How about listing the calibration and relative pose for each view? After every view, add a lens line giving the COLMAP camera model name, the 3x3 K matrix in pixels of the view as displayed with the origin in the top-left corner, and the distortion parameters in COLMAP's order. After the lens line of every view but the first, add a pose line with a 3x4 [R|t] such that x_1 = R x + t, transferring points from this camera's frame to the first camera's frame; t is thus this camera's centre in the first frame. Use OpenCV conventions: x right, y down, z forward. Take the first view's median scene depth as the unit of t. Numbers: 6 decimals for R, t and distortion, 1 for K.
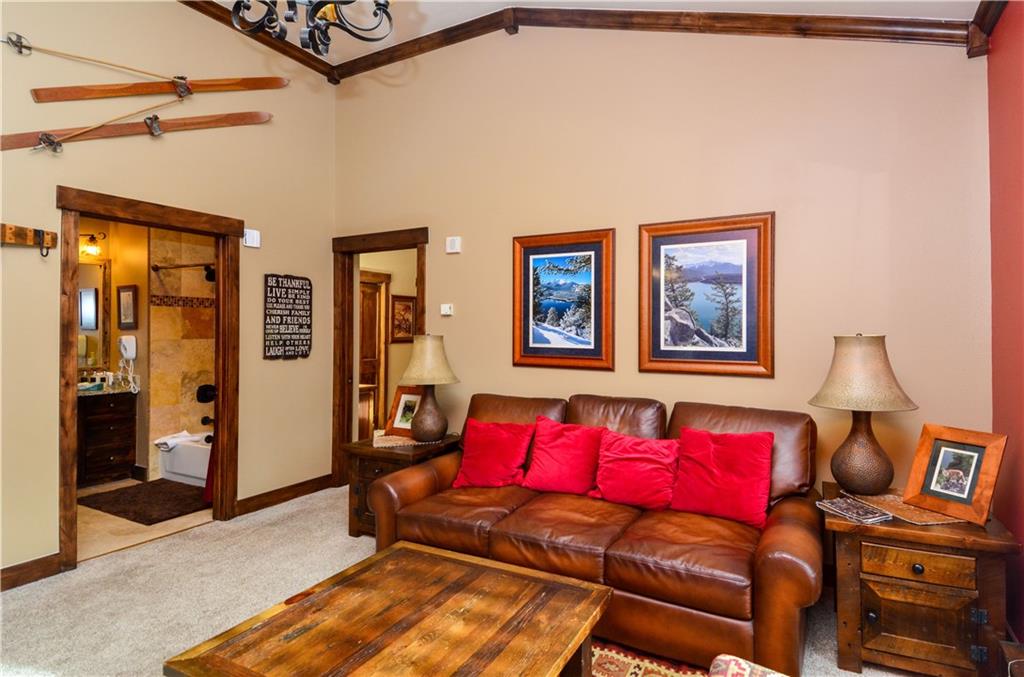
lens RADIAL K [[519.1, 0, 540.6], [0, 519.1, 331.9], [0, 0, 1]] dist [0.000188, -0.002506]
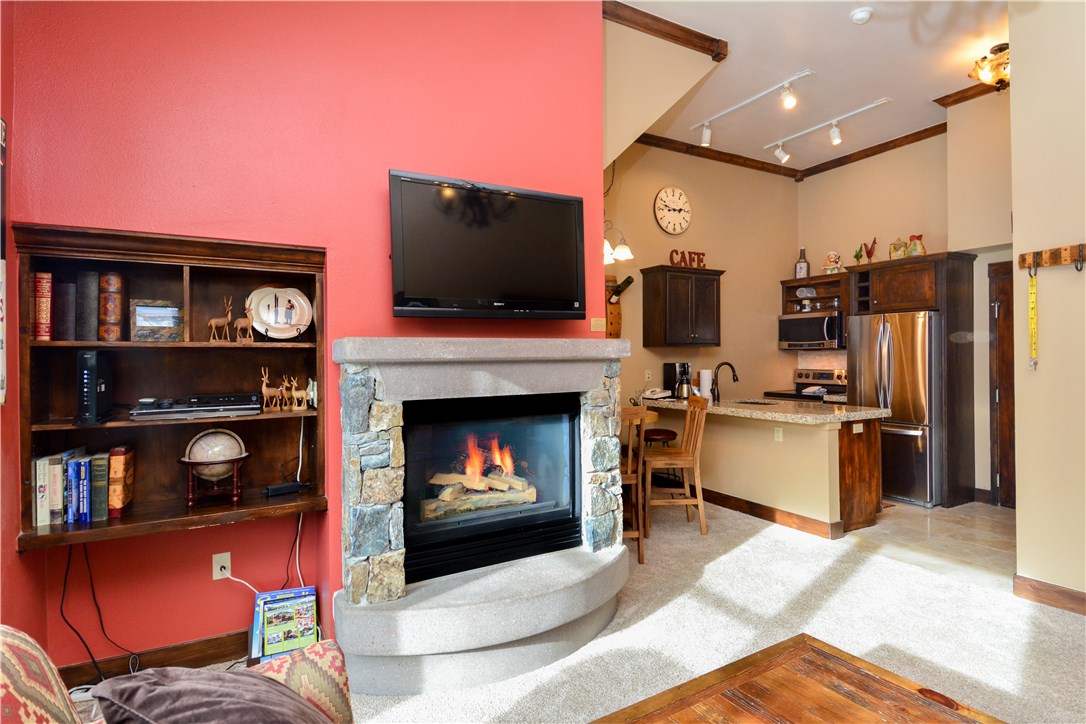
lens RADIAL K [[563.0, 0, 548.5], [0, 563.0, 356.7], [0, 0, 1]] dist [0.017032, -0.007383]
pose [[-0.508144, 0.007997, -0.861235, 0.281983], [0.008564, 0.999954, 0.004232, -0.002459], [0.861230, -0.005225, -0.508189, 0.476767]]
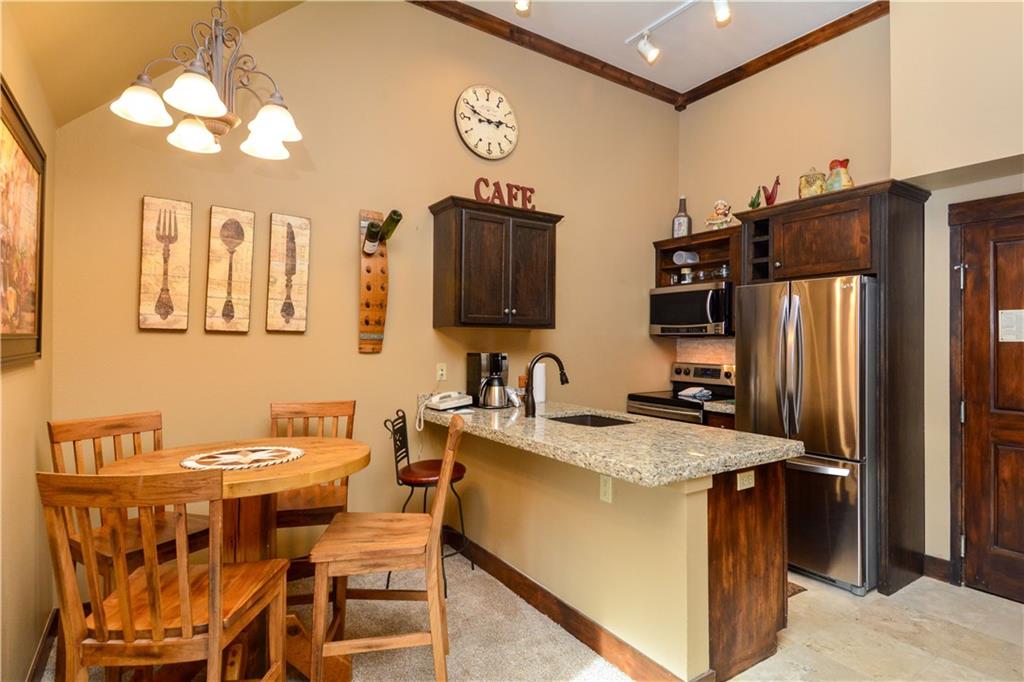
lens RADIAL K [[530.9, 0, 520.8], [0, 530.9, 336.1], [0, 0, 1]] dist [0.017032, -0.007383]
pose [[-0.439067, -0.009540, -0.898404, -0.458859], [-0.006398, 0.999951, -0.007491, 0.001659], [0.898431, 0.002459, -0.439107, 0.466987]]
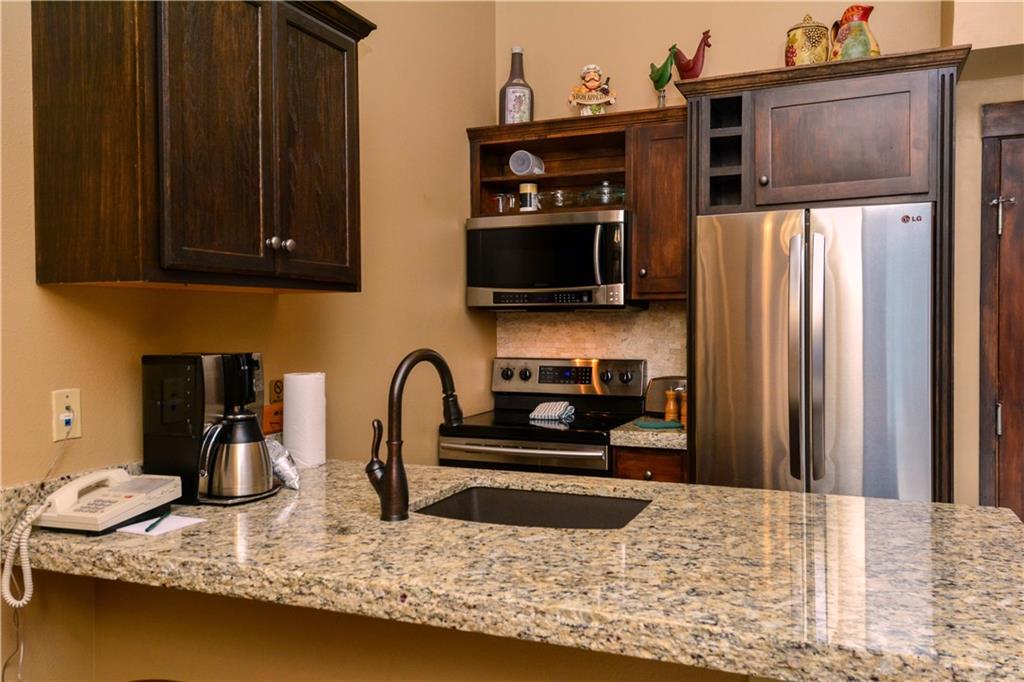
lens RADIAL K [[810.1, 0, 530.9], [0, 810.1, 337.2], [0, 0, 1]] dist [0.035549, -0.011493]
pose [[0.138936, 0.020605, -0.990087, -0.739631], [0.004864, 0.999757, 0.021489, 0.003435], [0.990289, -0.007801, 0.138802, 0.107241]]
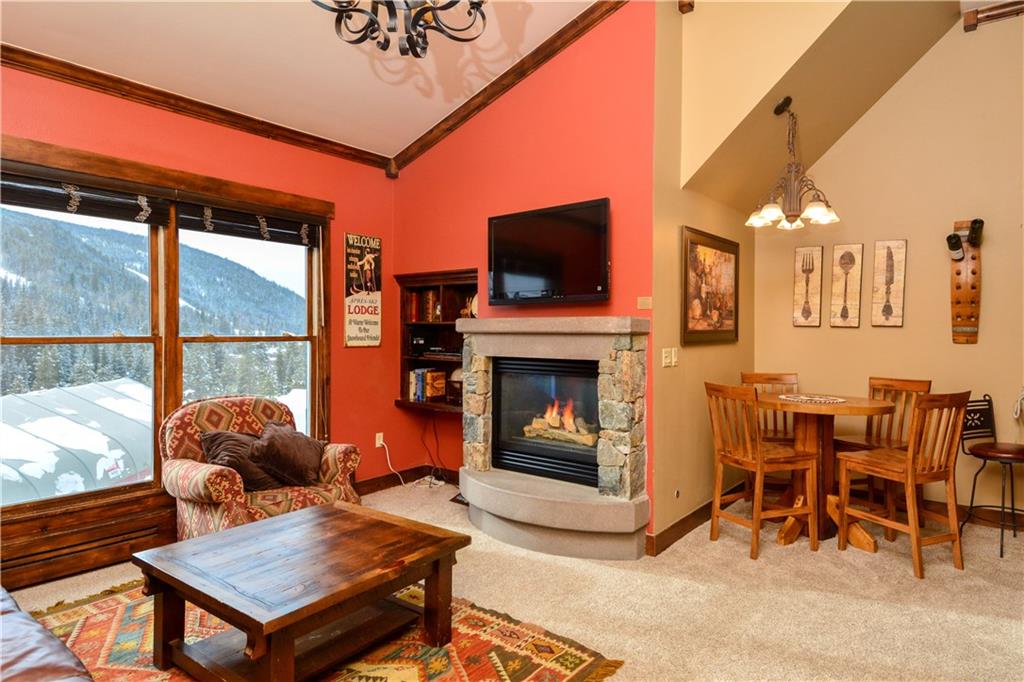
lens RADIAL K [[591.1, 0, 544.0], [0, 591.1, 333.5], [0, 0, 1]] dist [0.029206, -0.002707]
pose [[-0.990868, -0.002481, 0.134814, -0.495197], [-0.001498, 0.999972, 0.007388, -0.002377], [-0.134829, 0.007119, -0.990843, 1.149954]]
